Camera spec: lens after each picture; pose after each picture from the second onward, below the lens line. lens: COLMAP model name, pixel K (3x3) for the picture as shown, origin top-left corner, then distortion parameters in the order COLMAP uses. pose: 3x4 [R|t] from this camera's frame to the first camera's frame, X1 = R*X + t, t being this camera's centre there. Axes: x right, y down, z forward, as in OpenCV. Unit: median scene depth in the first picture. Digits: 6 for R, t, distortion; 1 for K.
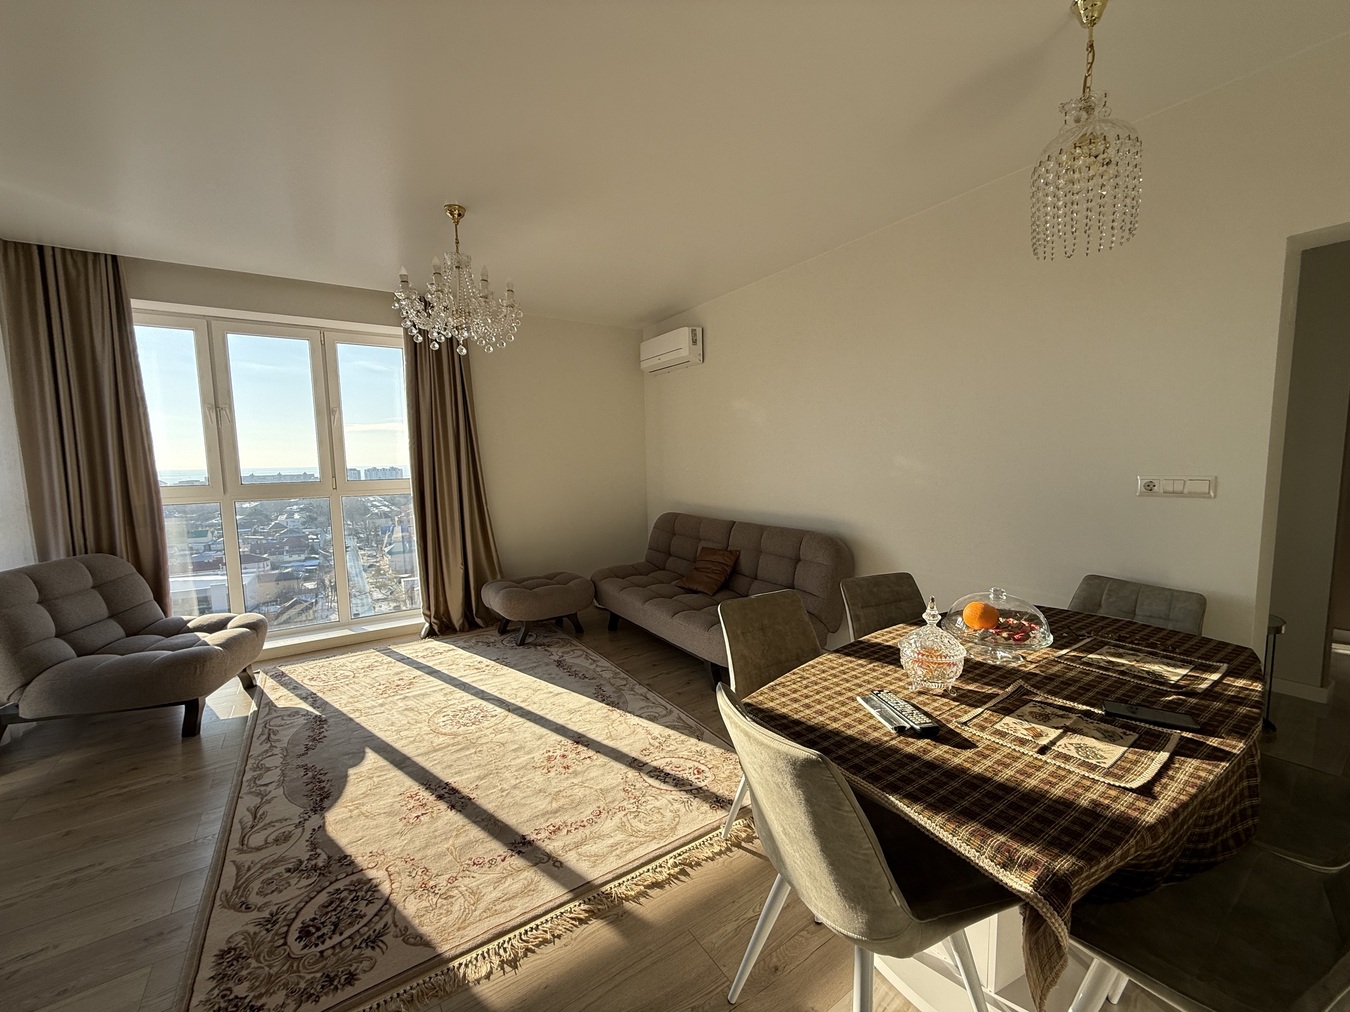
lens RADIAL K [[538.4, 0, 675.0], [0, 538.4, 506.0], [0, 0, 1]] dist [0.000069, -0.000068]
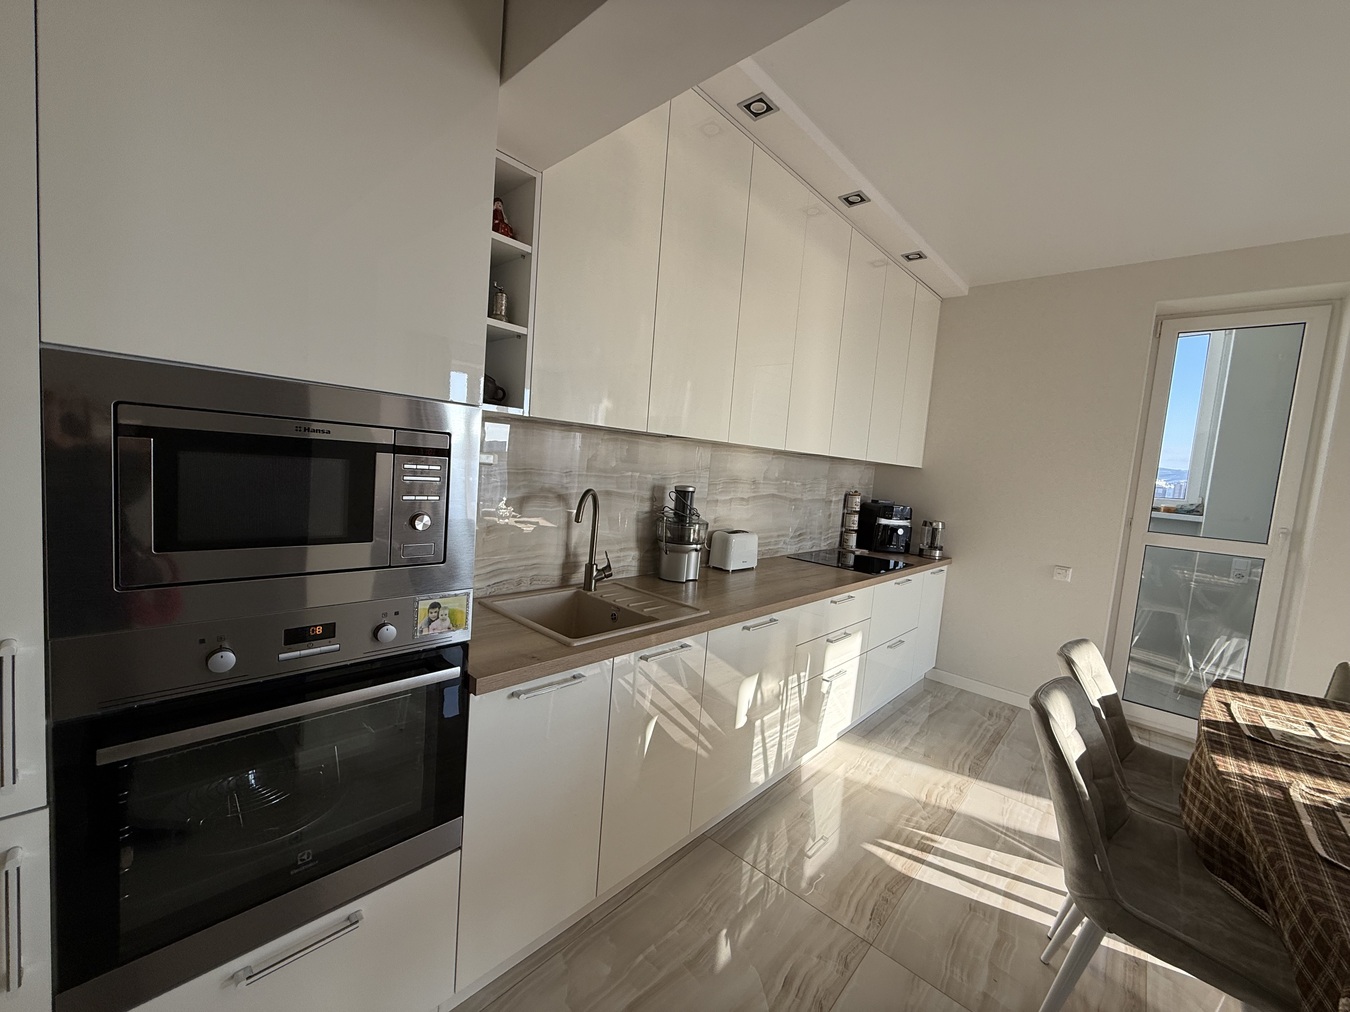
lens RADIAL K [[538.4, 0, 675.0], [0, 538.4, 506.0], [0, 0, 1]] dist [0.000069, -0.000068]
pose [[-0.968454, -0.039974, -0.245967, 2.682759], [-0.085417, 0.980504, 0.176964, -0.196813], [0.234098, 0.192391, -0.952987, 1.878262]]
